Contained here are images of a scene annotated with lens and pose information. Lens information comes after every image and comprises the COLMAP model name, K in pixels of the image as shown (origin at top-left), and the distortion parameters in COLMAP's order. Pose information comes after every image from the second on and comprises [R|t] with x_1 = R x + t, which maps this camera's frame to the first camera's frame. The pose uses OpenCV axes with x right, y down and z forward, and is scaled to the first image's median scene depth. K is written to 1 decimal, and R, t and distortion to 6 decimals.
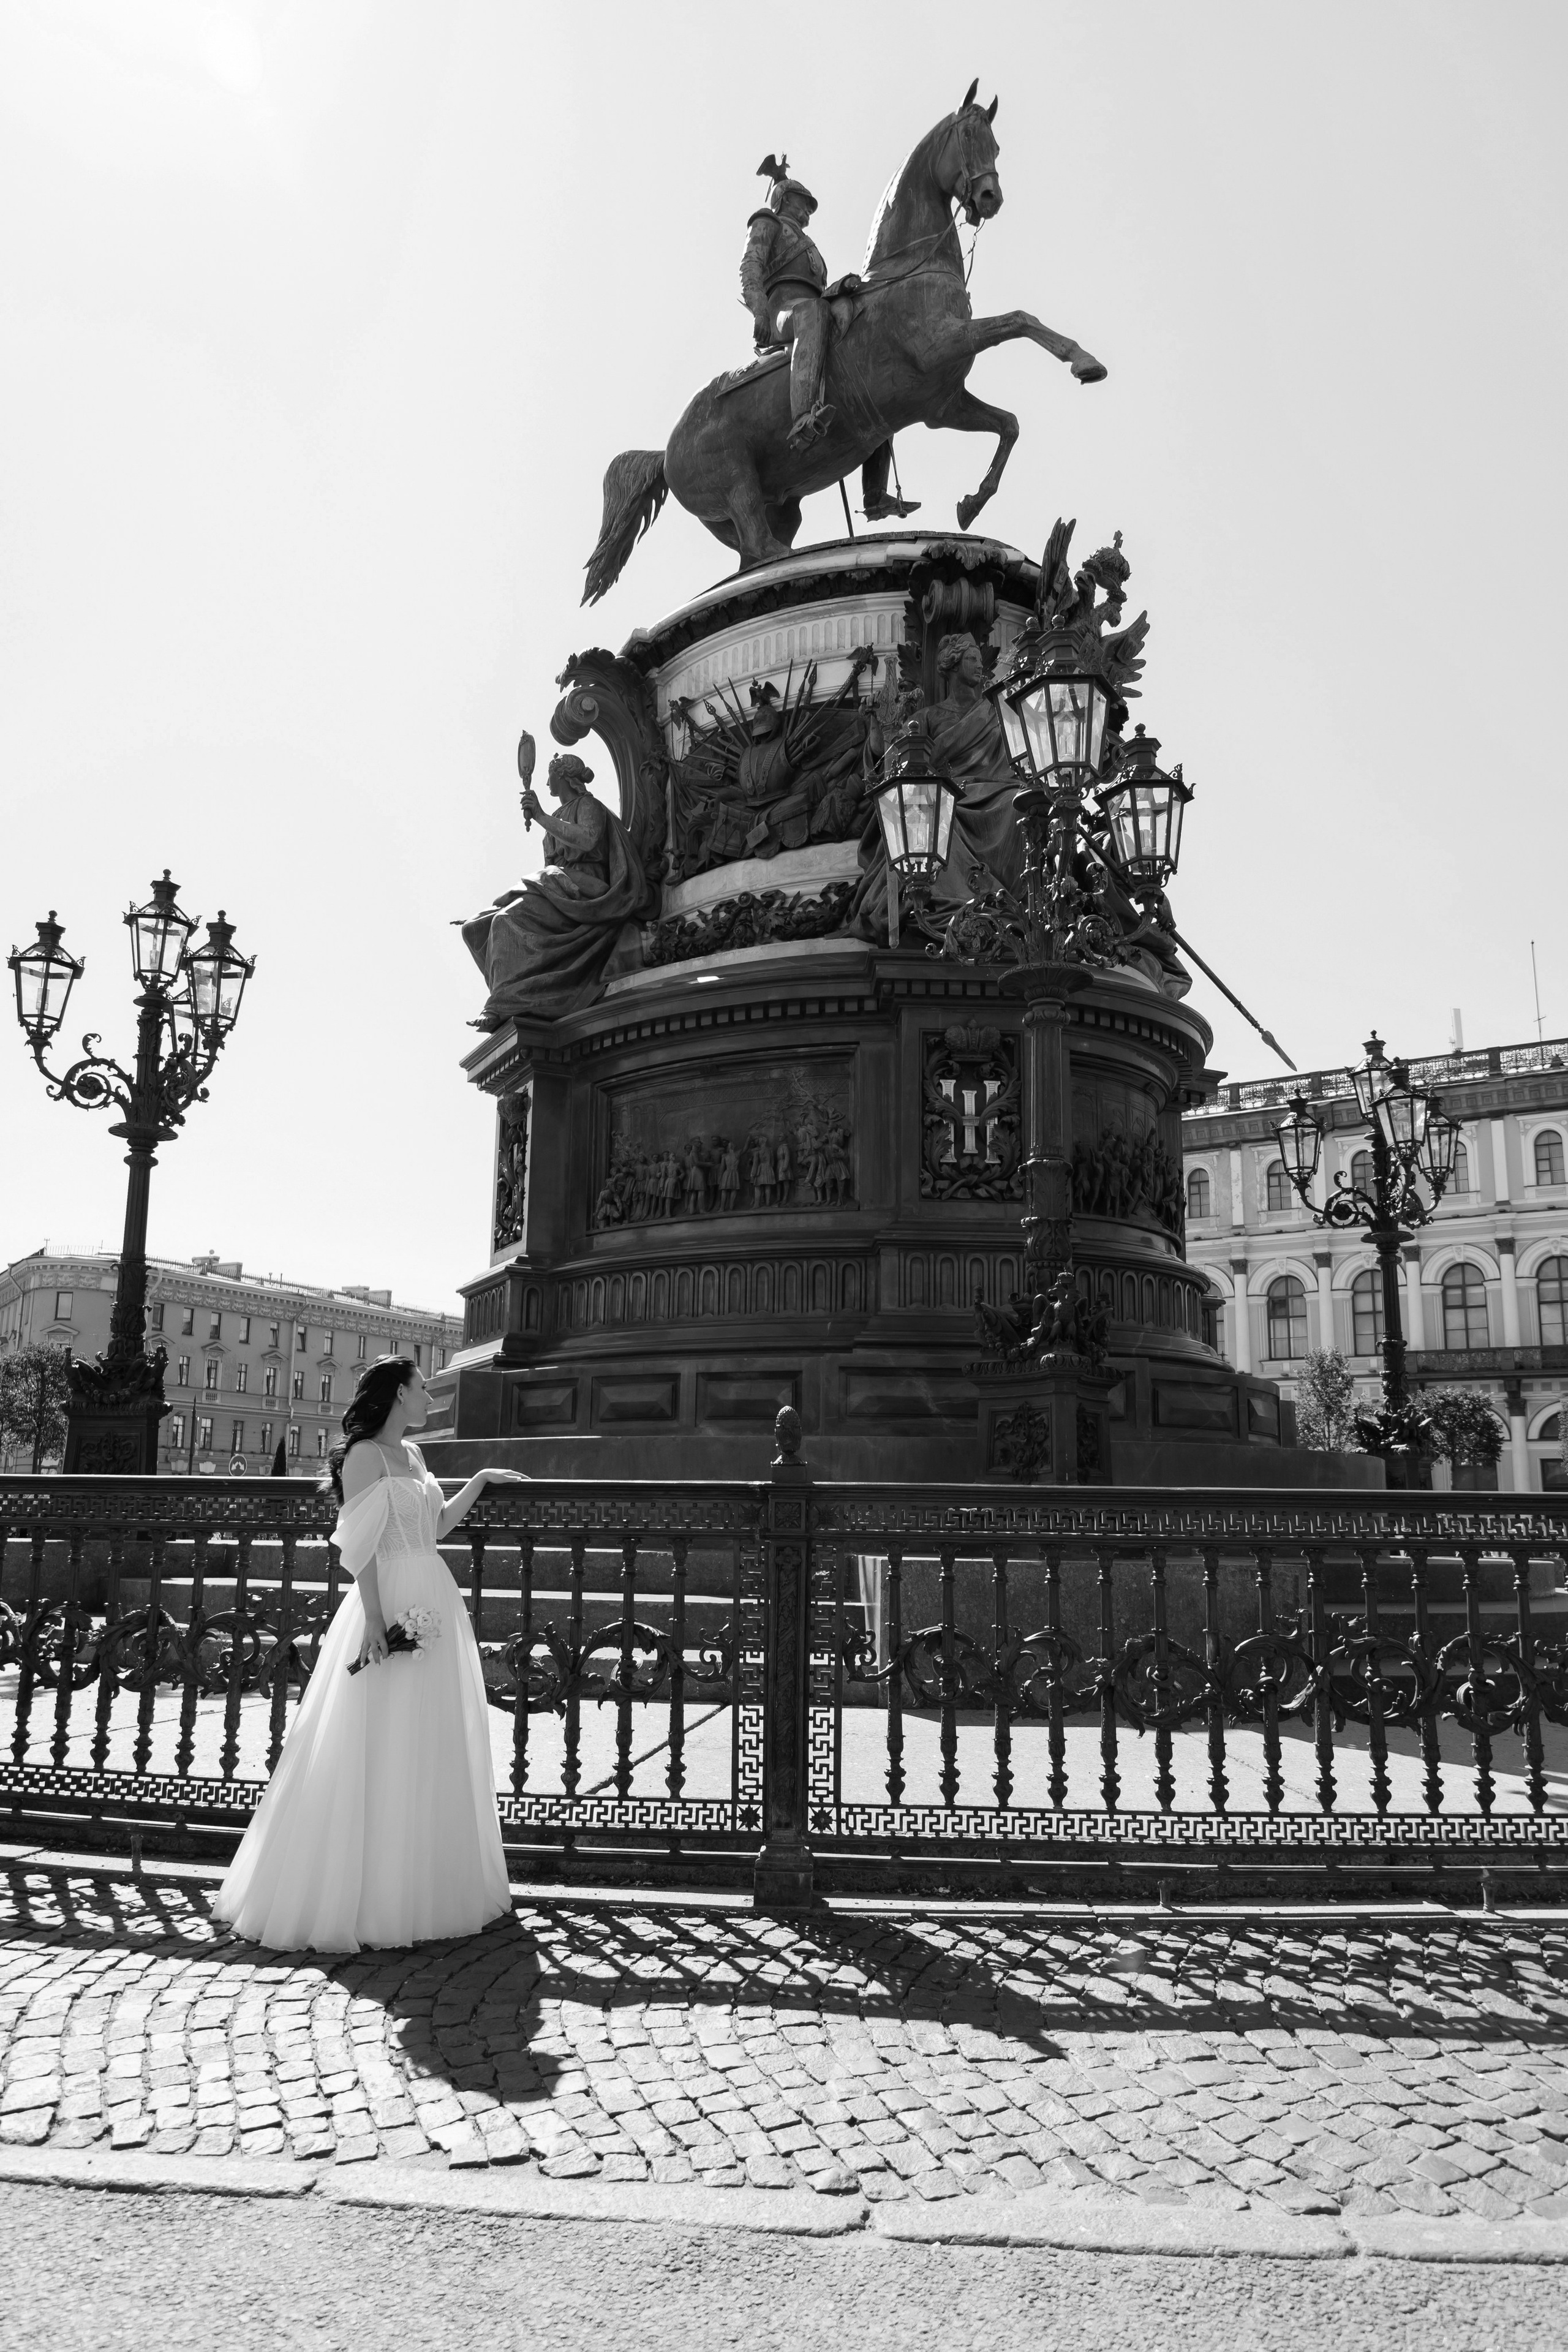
lens RADIAL K [[1569.6, 0, 945.1], [0, 1569.6, 1179.0], [0, 0, 1]] dist [-0.000516, -0.008058]
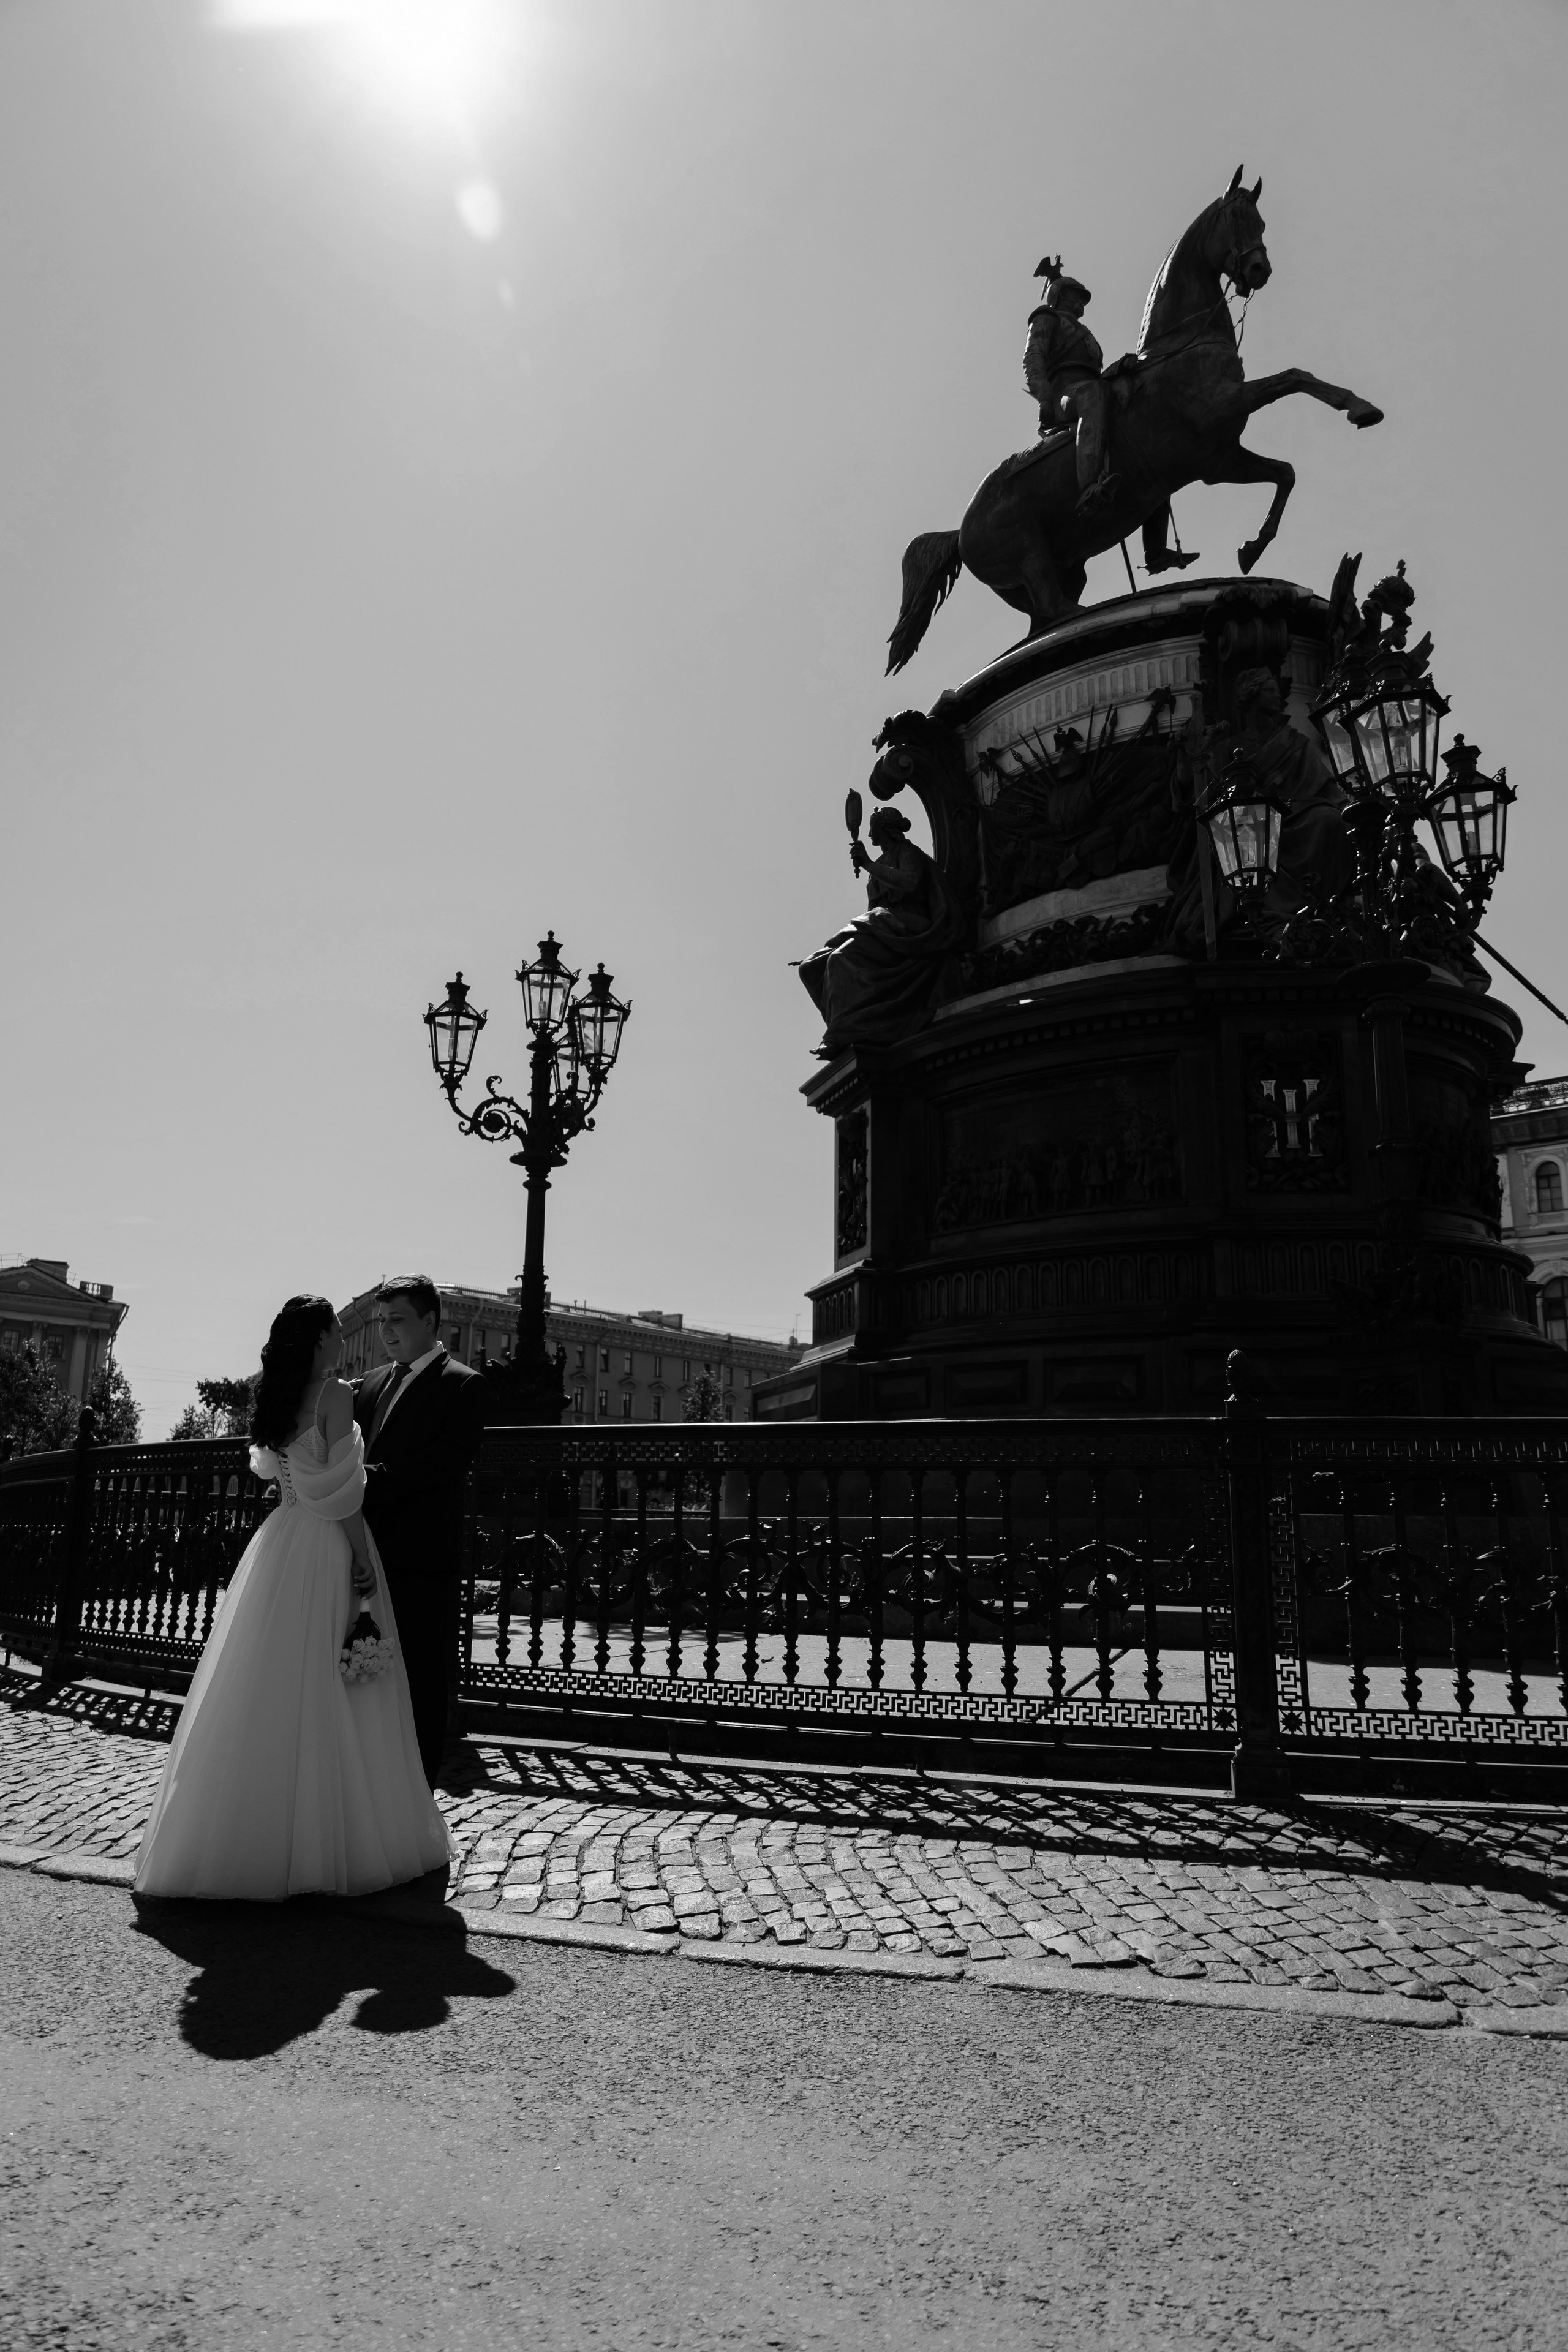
lens RADIAL K [[1579.8, 0, 784.0], [0, 1579.8, 1176.0], [0, 0, 1]] dist [-0.003797, -0.003828]
pose [[0.985814, -0.036963, -0.163722, -0.146165], [0.029870, 0.998514, -0.045577, 0.039916], [0.165163, 0.040040, 0.985453, -0.105939]]
